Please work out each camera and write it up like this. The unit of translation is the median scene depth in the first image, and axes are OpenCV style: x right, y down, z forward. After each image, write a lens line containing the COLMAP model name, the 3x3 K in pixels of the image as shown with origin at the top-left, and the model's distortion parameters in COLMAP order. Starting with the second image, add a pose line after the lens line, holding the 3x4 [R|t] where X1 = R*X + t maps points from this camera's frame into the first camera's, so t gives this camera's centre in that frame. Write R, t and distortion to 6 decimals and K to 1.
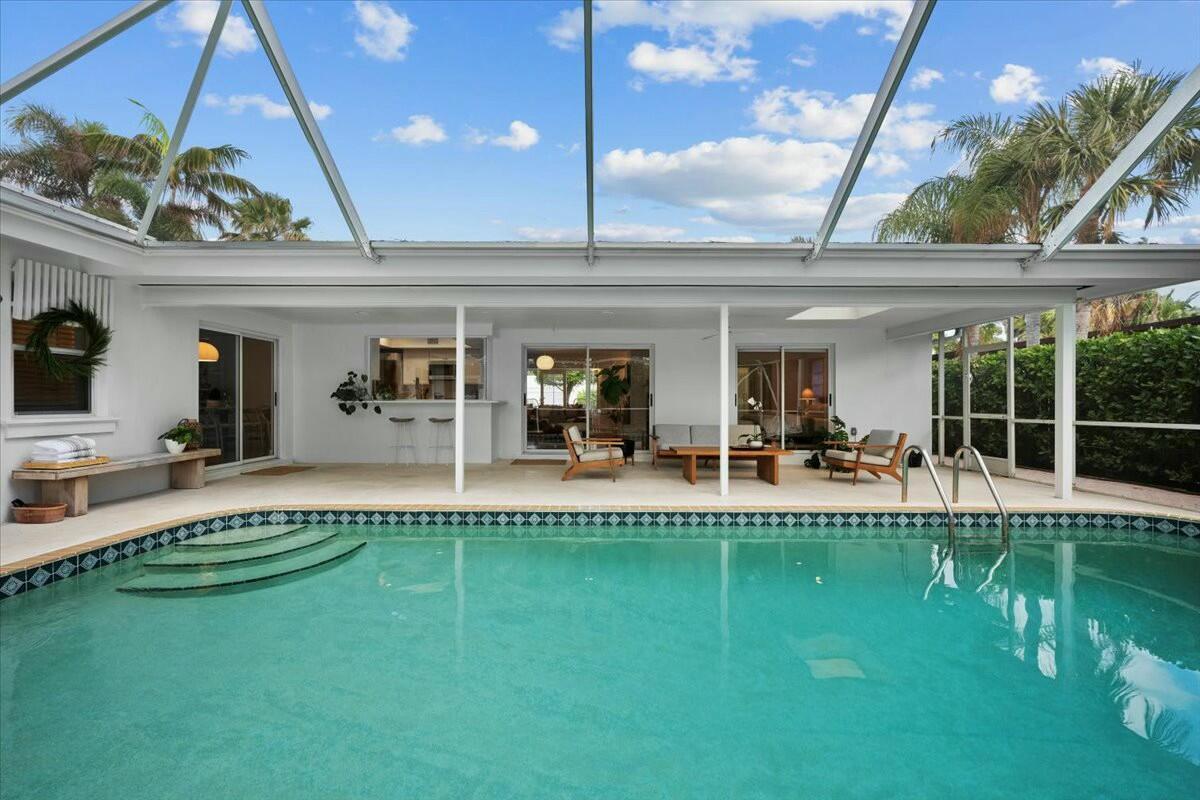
lens RADIAL K [[474.9, 0, 600.0], [0, 474.9, 400.0], [0, 0, 1]] dist [-0.000097, 0.000131]
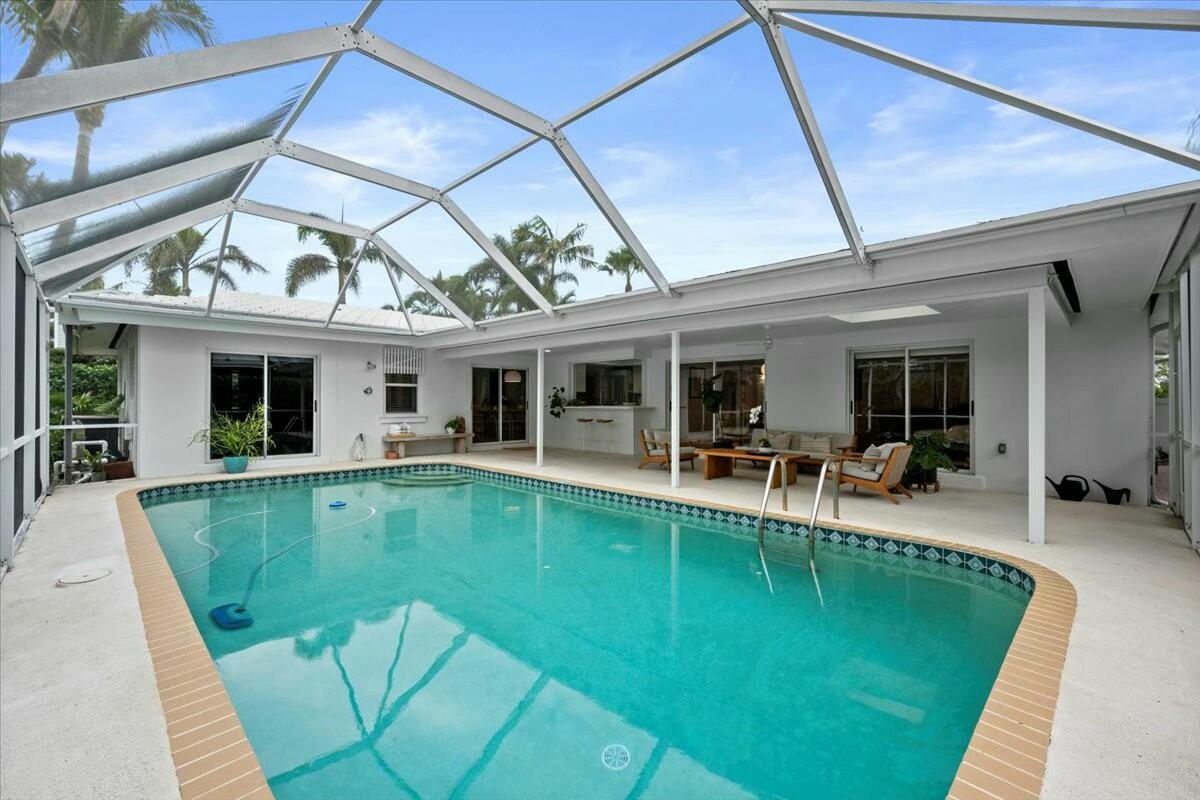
lens RADIAL K [[511.5, 0, 599.7], [0, 511.5, 403.7], [0, 0, 1]] dist [0.000451, 0.000003]
pose [[0.708168, -0.000171, -0.706043, 1.036908], [-0.001903, 0.999996, -0.002151, -0.010082], [0.706041, 0.002867, 0.708165, -0.054735]]
